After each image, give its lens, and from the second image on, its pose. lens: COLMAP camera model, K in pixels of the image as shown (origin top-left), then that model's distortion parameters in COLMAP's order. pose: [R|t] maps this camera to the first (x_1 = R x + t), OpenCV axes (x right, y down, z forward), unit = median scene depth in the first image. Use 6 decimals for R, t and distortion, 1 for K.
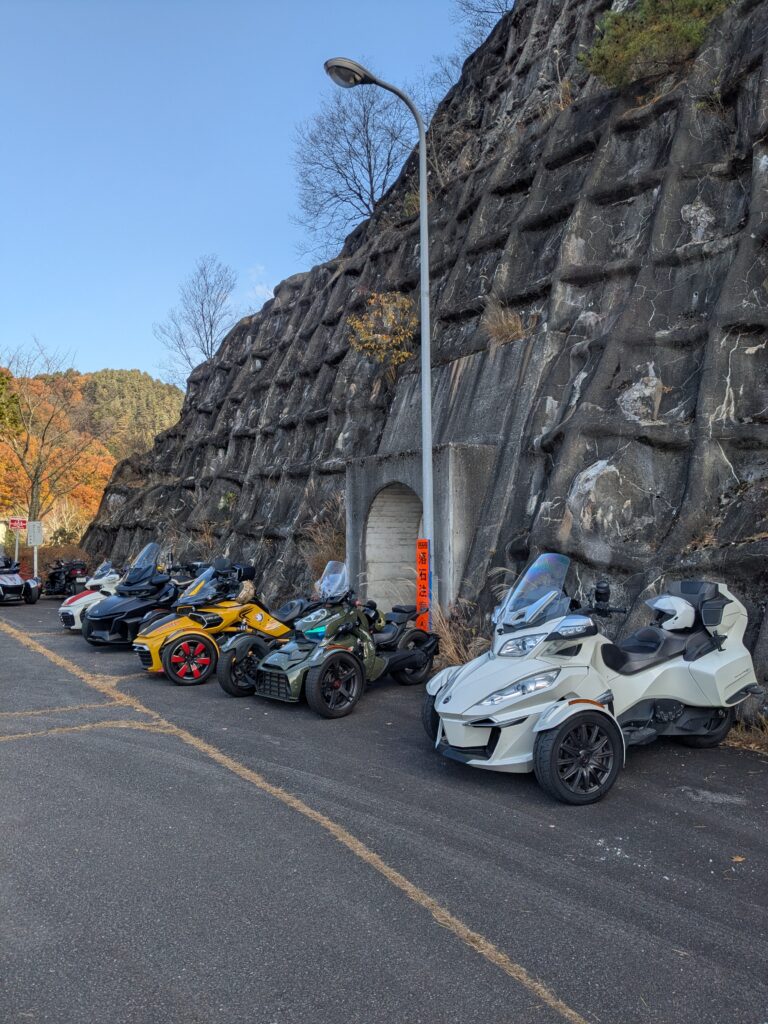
lens RADIAL K [[806.8, 0, 379.1], [0, 806.8, 508.9], [0, 0, 1]] dist [0.049043, -0.071897]
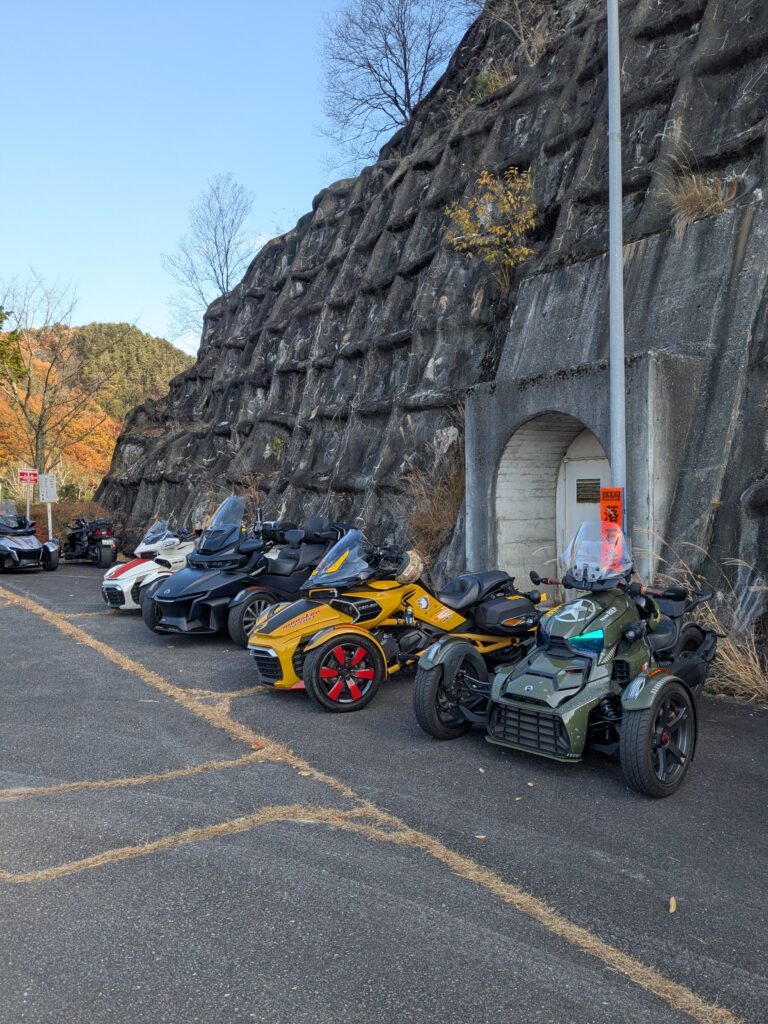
lens RADIAL K [[806.8, 0, 361.4], [0, 806.8, 523.4], [0, 0, 1]] dist [0.049043, -0.071897]
pose [[0.999918, -0.007571, -0.010315, -0.119461], [0.008296, 0.997356, 0.072196, 0.011427], [0.009741, -0.072275, 0.997337, 0.204465]]
